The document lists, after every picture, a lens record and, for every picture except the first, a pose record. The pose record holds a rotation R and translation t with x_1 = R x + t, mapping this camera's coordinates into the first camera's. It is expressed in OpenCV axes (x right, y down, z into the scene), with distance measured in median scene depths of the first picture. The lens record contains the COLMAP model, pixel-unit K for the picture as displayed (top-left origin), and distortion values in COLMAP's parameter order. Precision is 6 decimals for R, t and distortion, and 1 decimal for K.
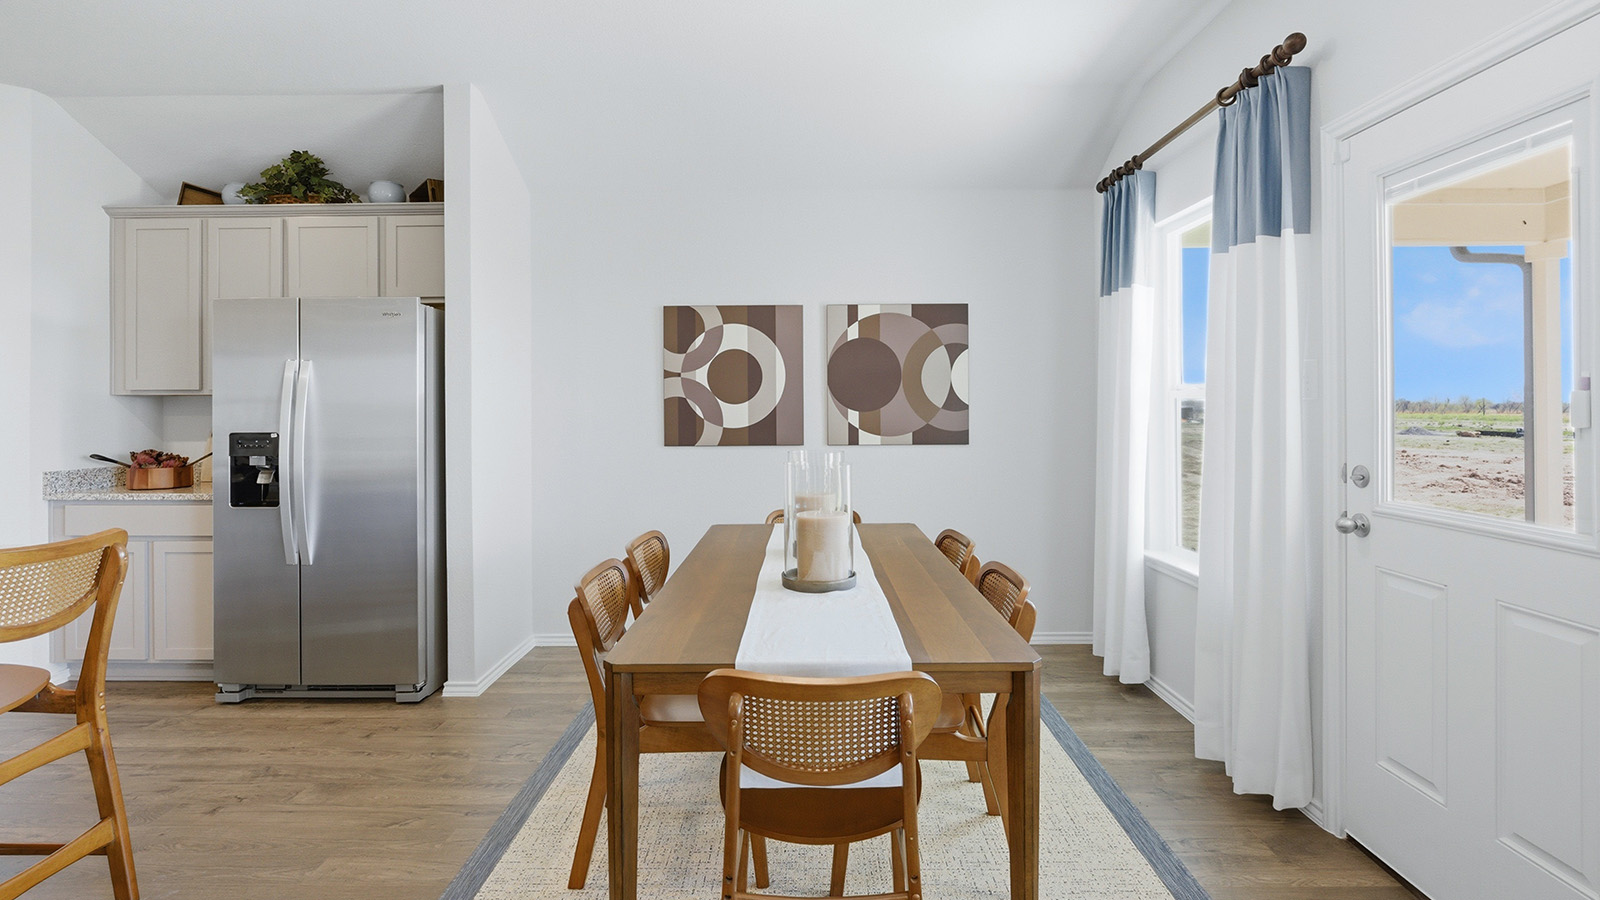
lens RADIAL K [[738.2, 0, 809.9], [0, 738.2, 407.5], [0, 0, 1]] dist [-0.020155, 0.006304]
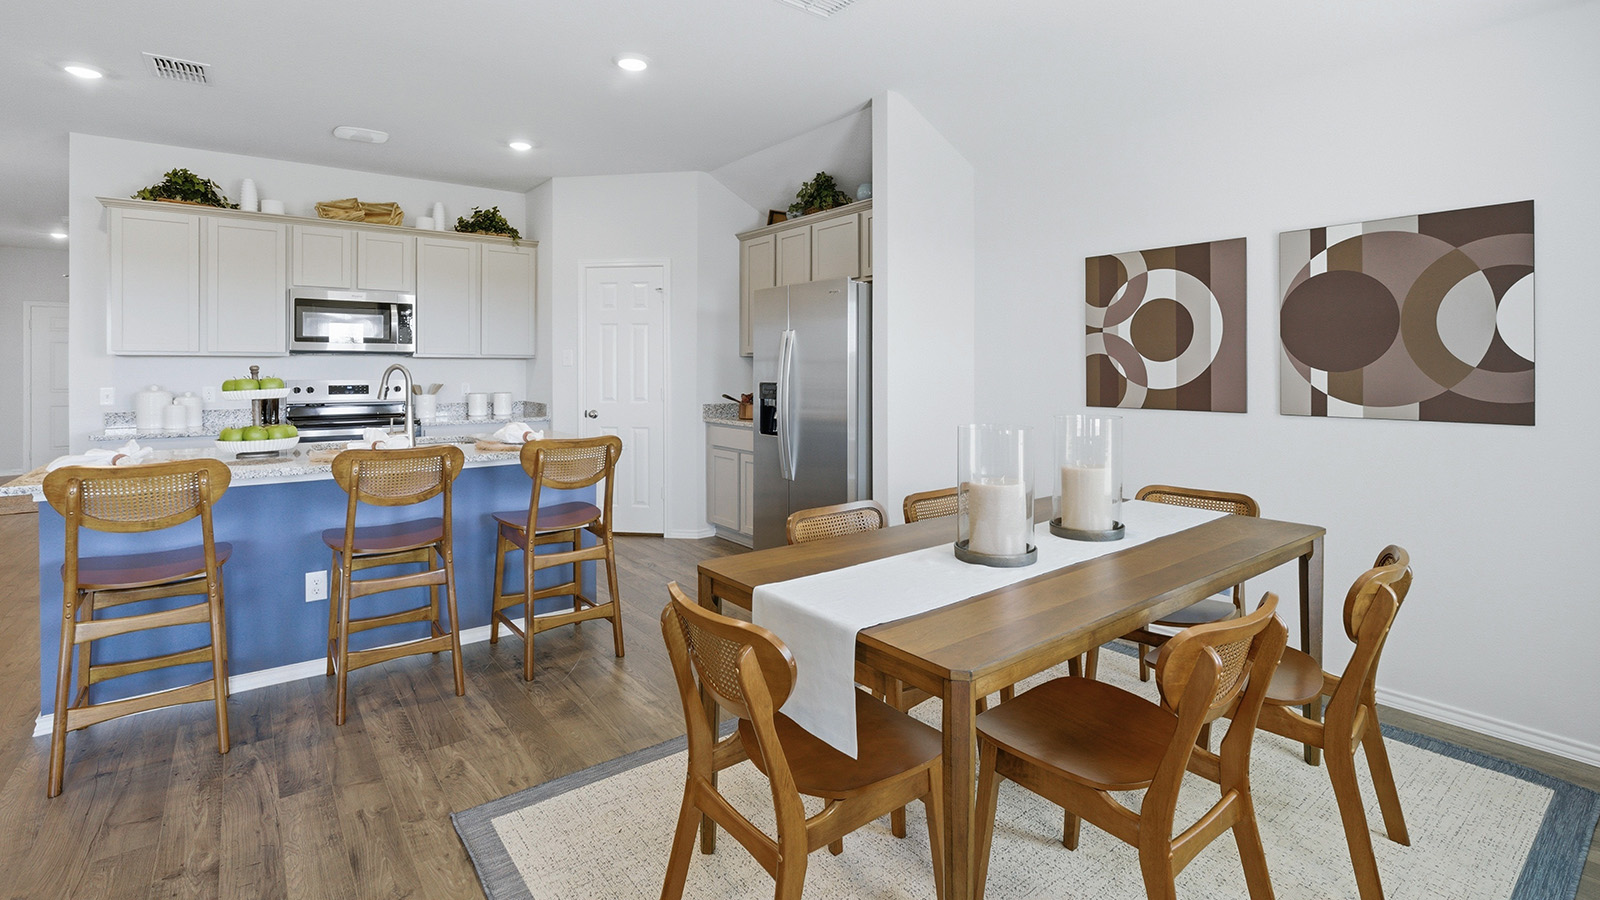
lens RADIAL K [[738.2, 0, 795.2], [0, 738.2, 363.9], [0, 0, 1]] dist [-0.020155, 0.006304]
pose [[0.613094, 0.000646, -0.790009, 0.337824], [-0.001489, 0.999999, -0.000338, -0.001009], [0.790008, 0.001383, 0.613095, 0.136513]]
